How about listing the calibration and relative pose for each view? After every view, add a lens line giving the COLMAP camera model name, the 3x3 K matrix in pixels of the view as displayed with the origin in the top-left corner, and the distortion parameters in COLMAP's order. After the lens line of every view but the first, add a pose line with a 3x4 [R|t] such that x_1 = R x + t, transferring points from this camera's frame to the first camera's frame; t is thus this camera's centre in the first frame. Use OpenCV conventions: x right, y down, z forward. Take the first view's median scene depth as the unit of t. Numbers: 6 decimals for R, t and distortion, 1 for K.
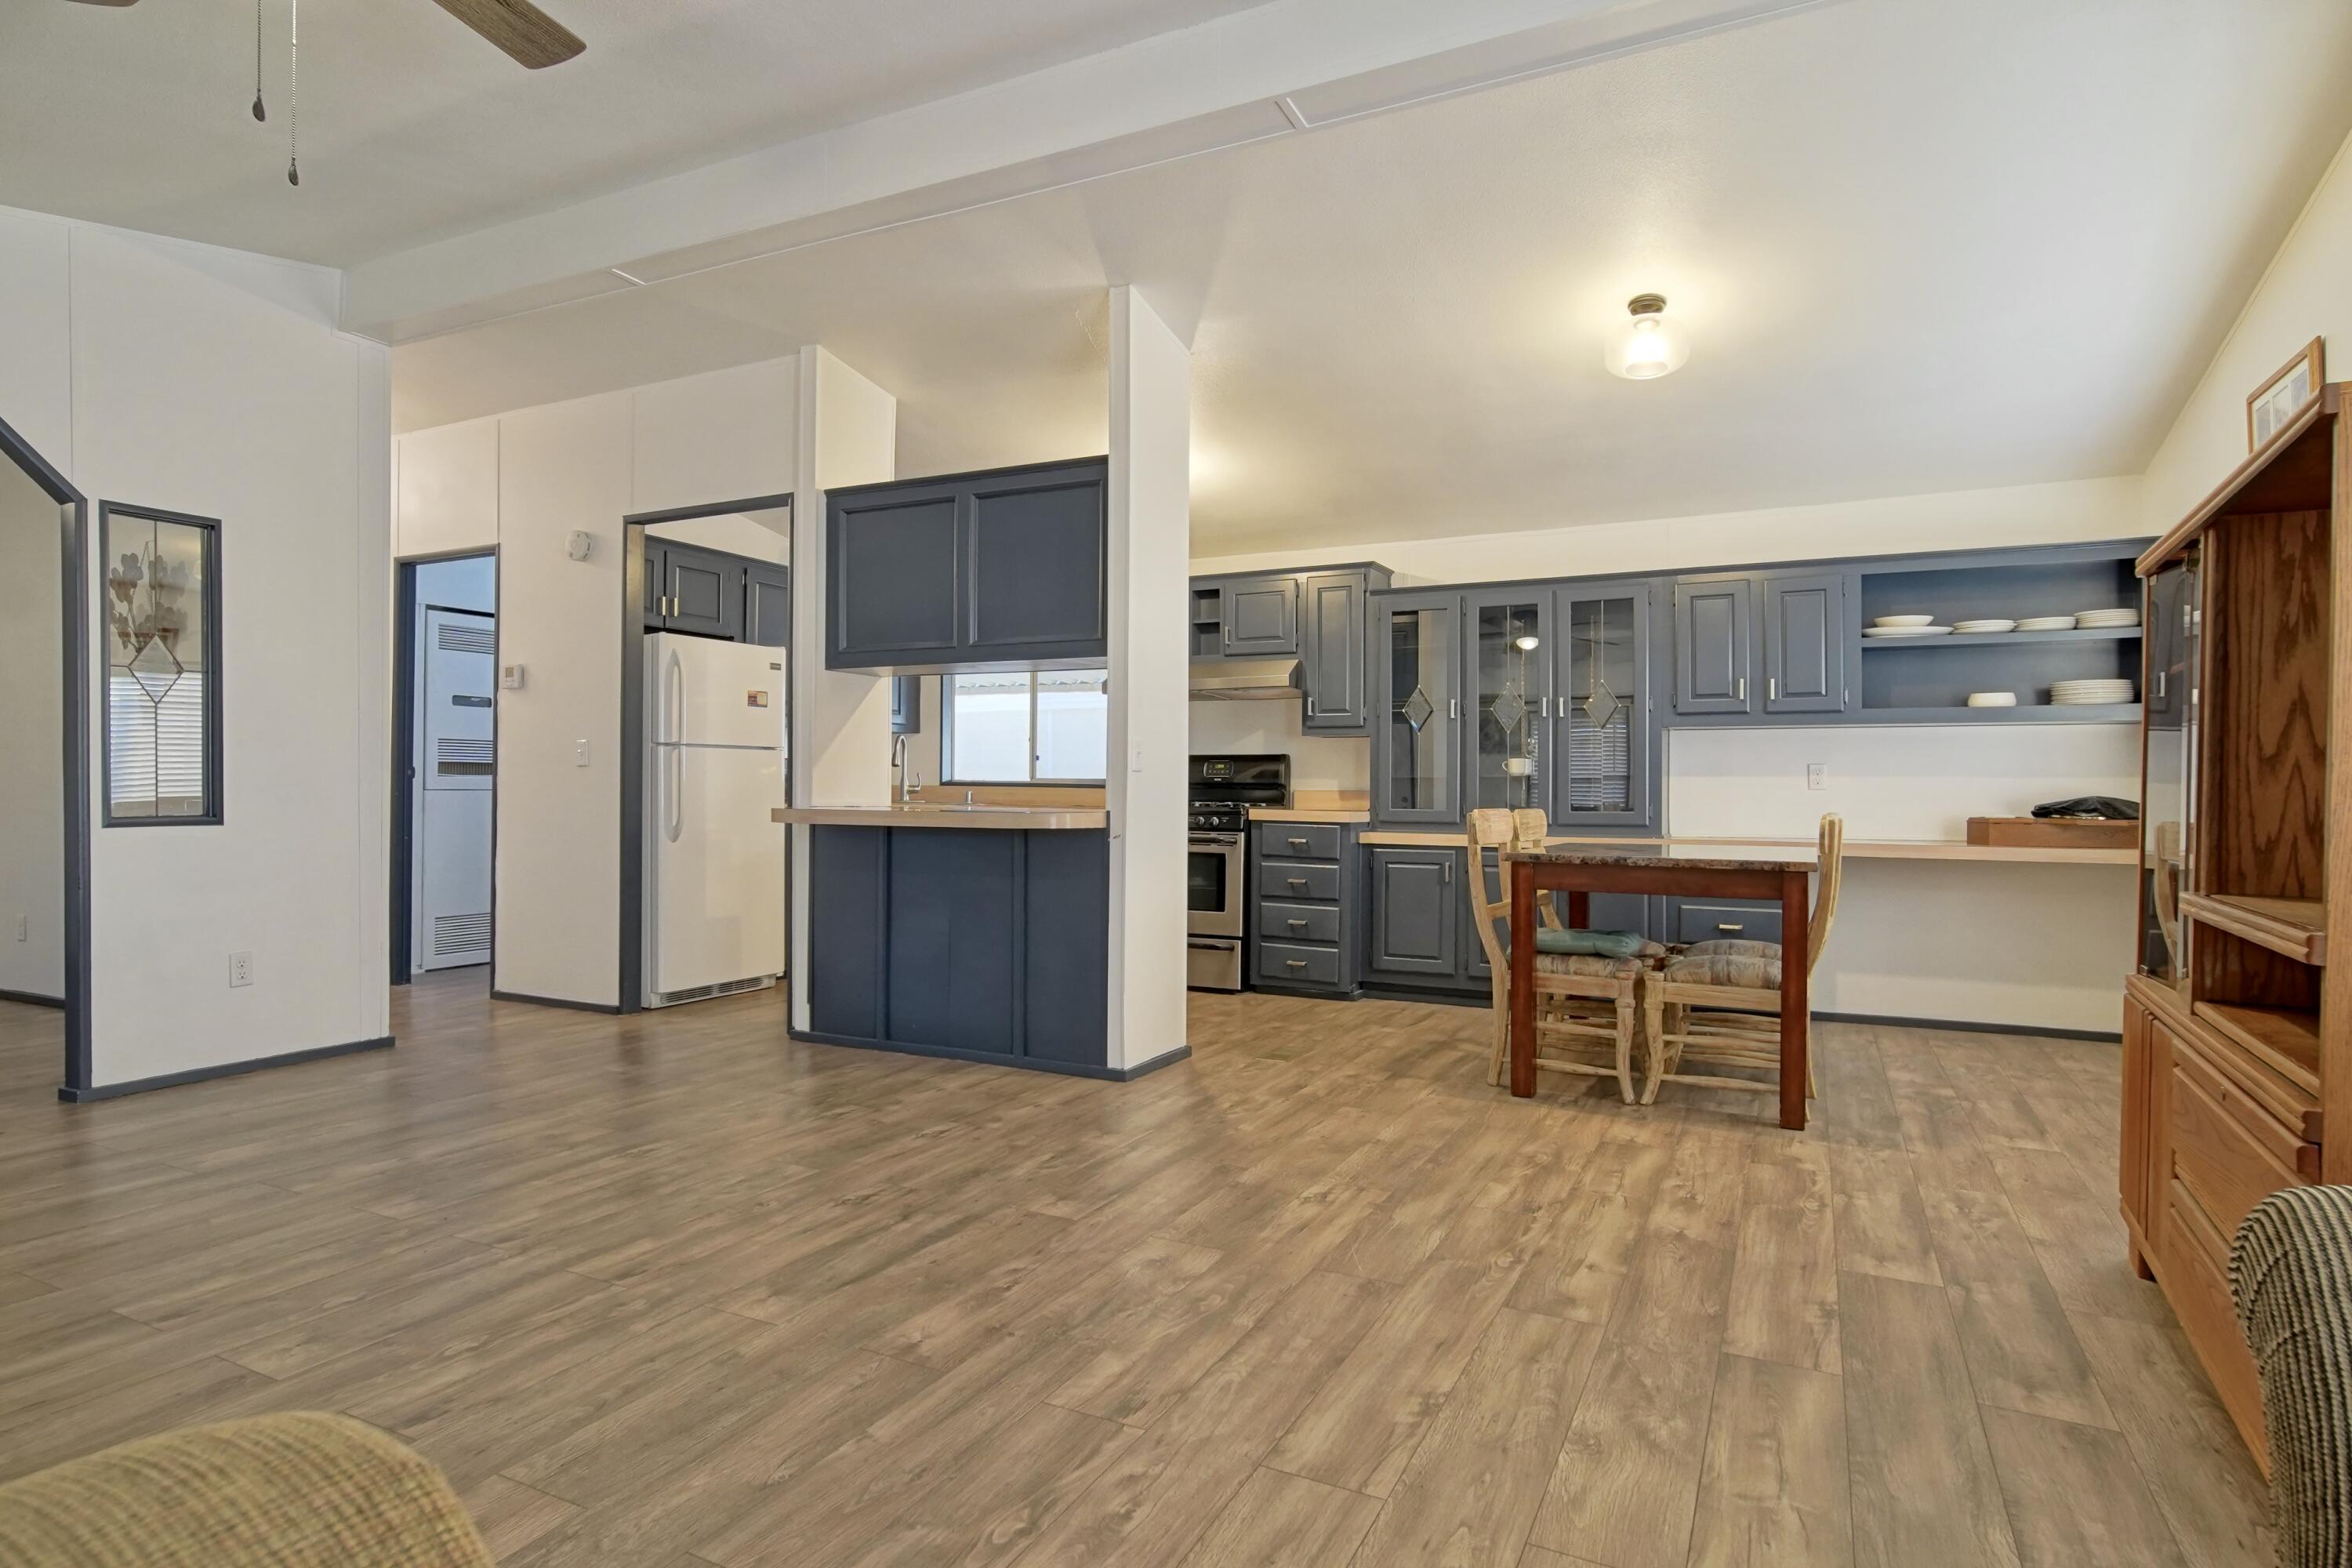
lens RADIAL K [[1257.8, 0, 1167.4], [0, 1257.8, 784.1], [0, 0, 1]] dist [-0.001757, 0.001431]
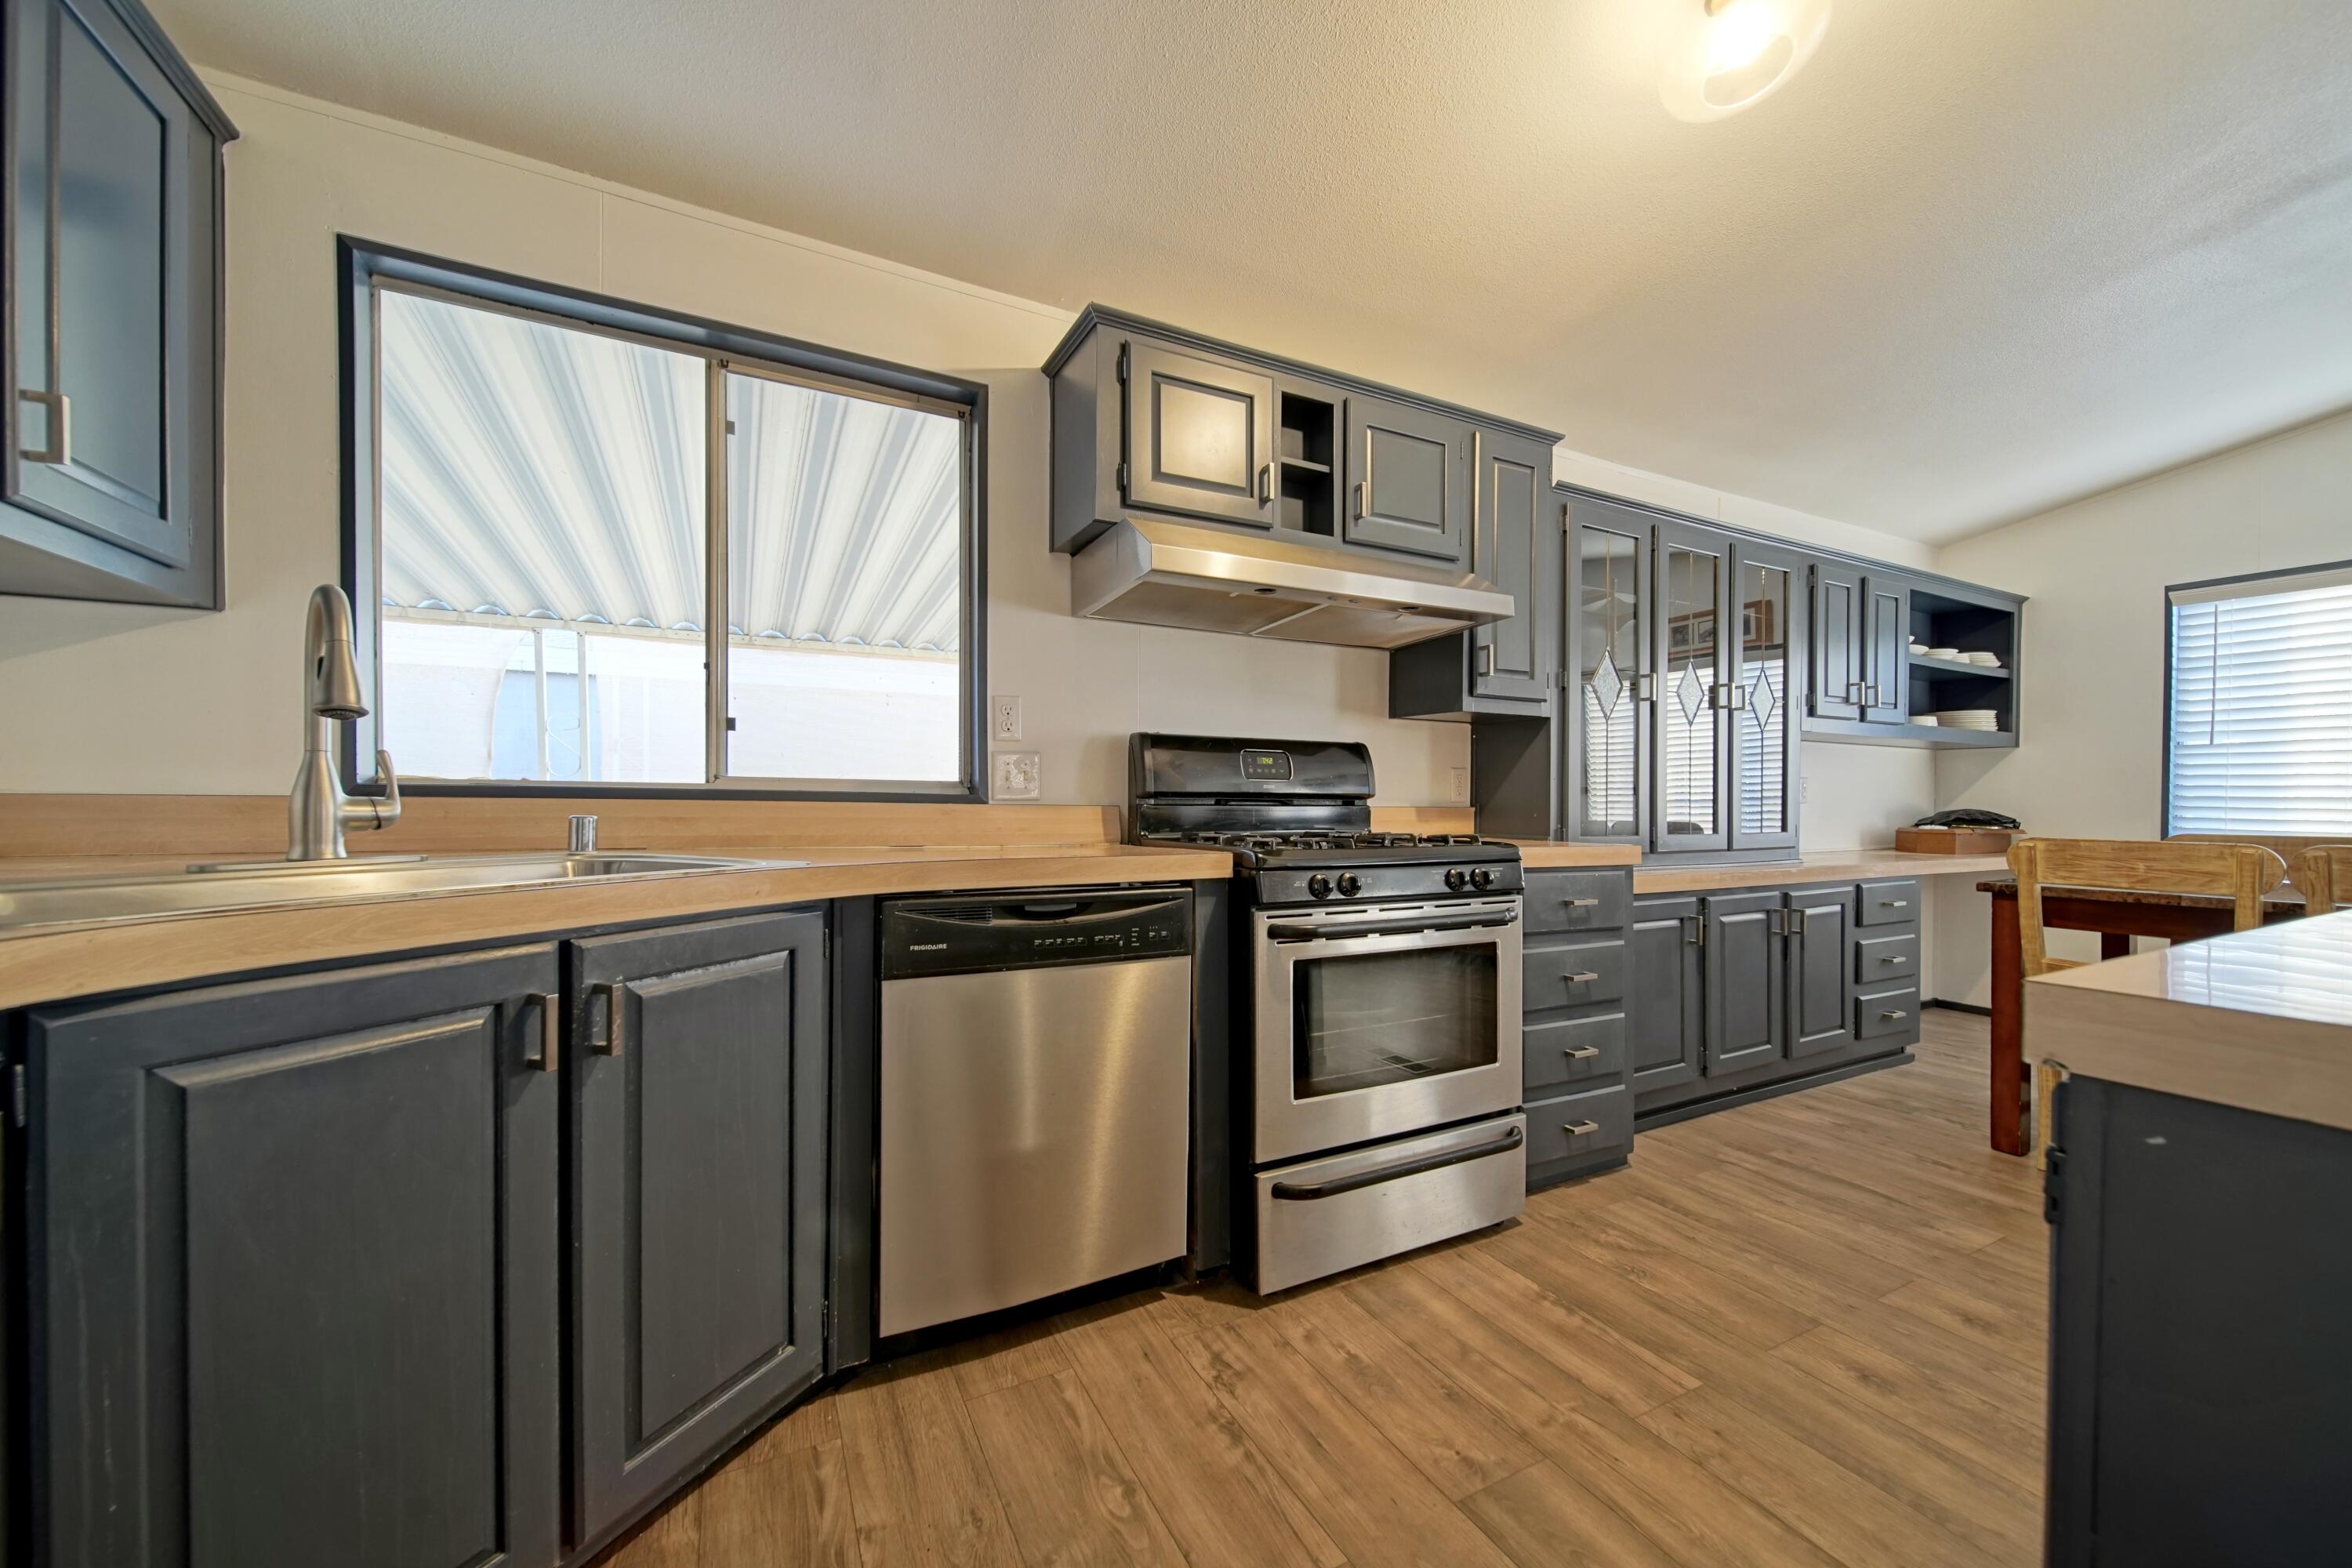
lens RADIAL K [[878.1, 0, 1193.5], [0, 878.1, 800.7], [0, 0, 1]] dist [-0.001087, -0.000360]
pose [[0.582756, -0.006477, 0.812621, -0.527518], [-0.006668, 0.999896, 0.012752, -0.004119], [-0.812620, -0.012850, 0.582652, 1.607774]]
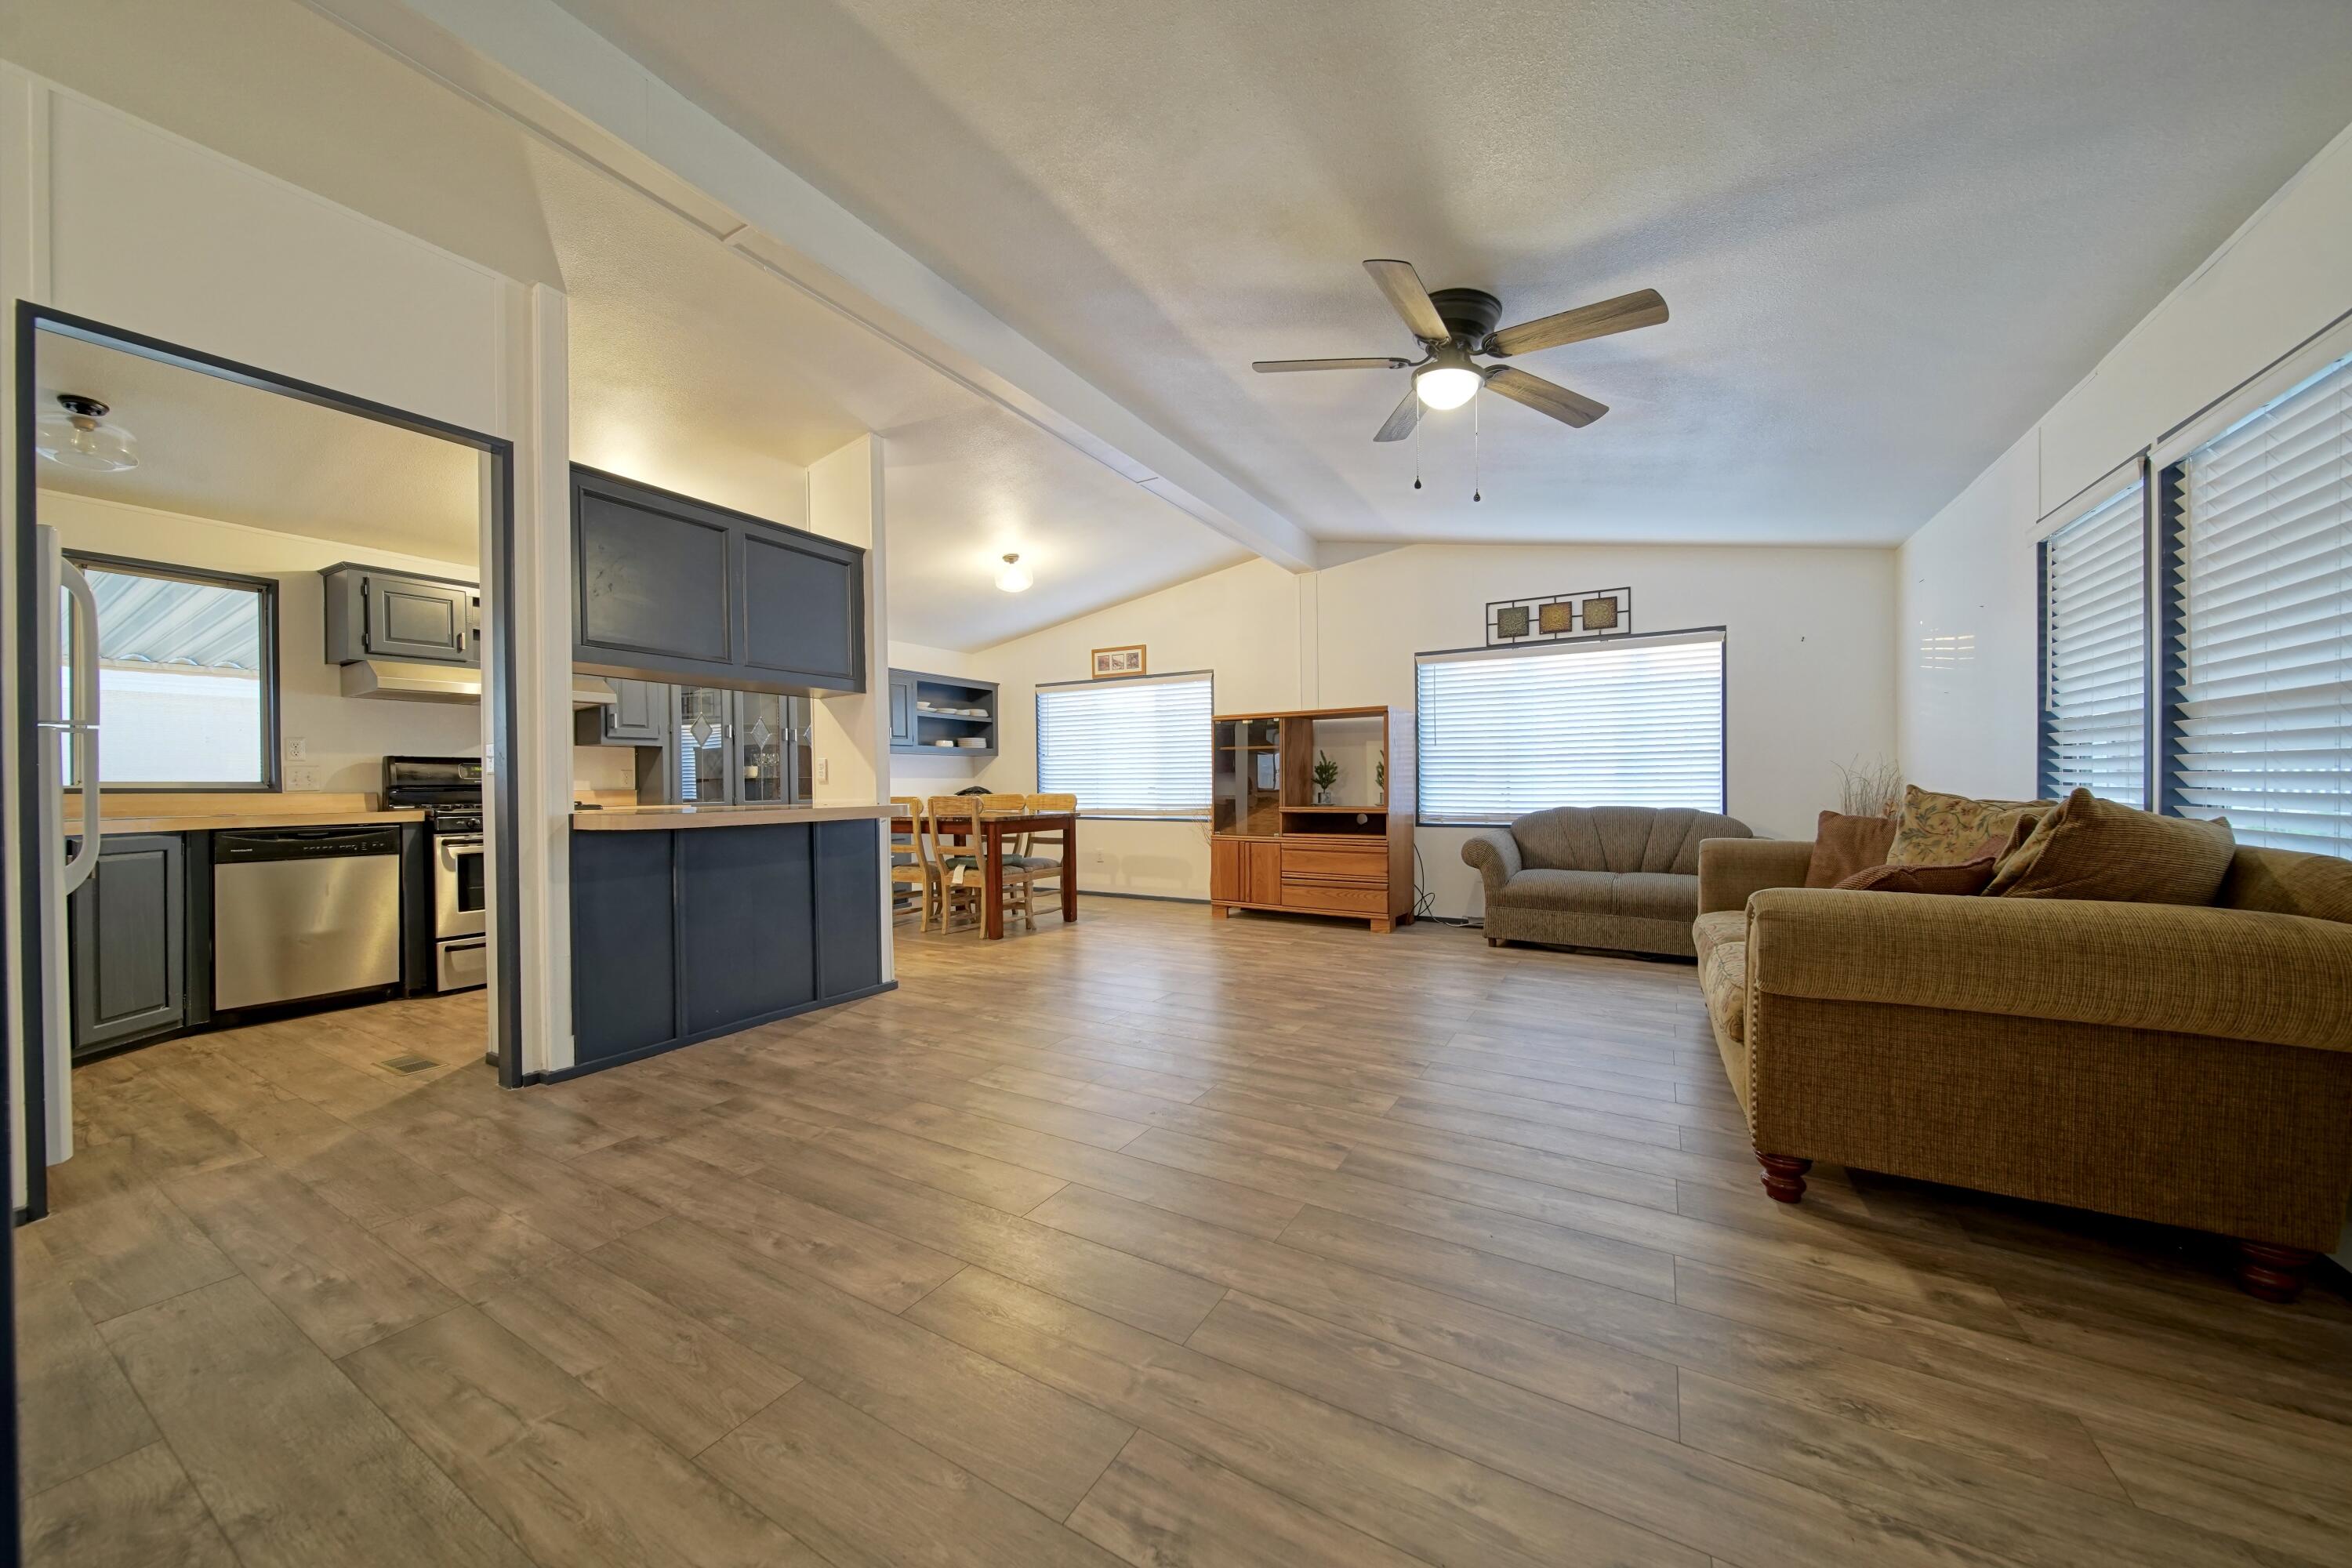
lens RADIAL K [[825.1, 0, 1171.9], [0, 825.1, 783.5], [0, 0, 1]] dist [0.000863, -0.001765]
pose [[0.062551, -0.008376, 0.998007, -1.189150], [0.006012, 0.999950, 0.008015, -0.008029], [-0.998024, 0.005499, 0.062598, 0.761071]]
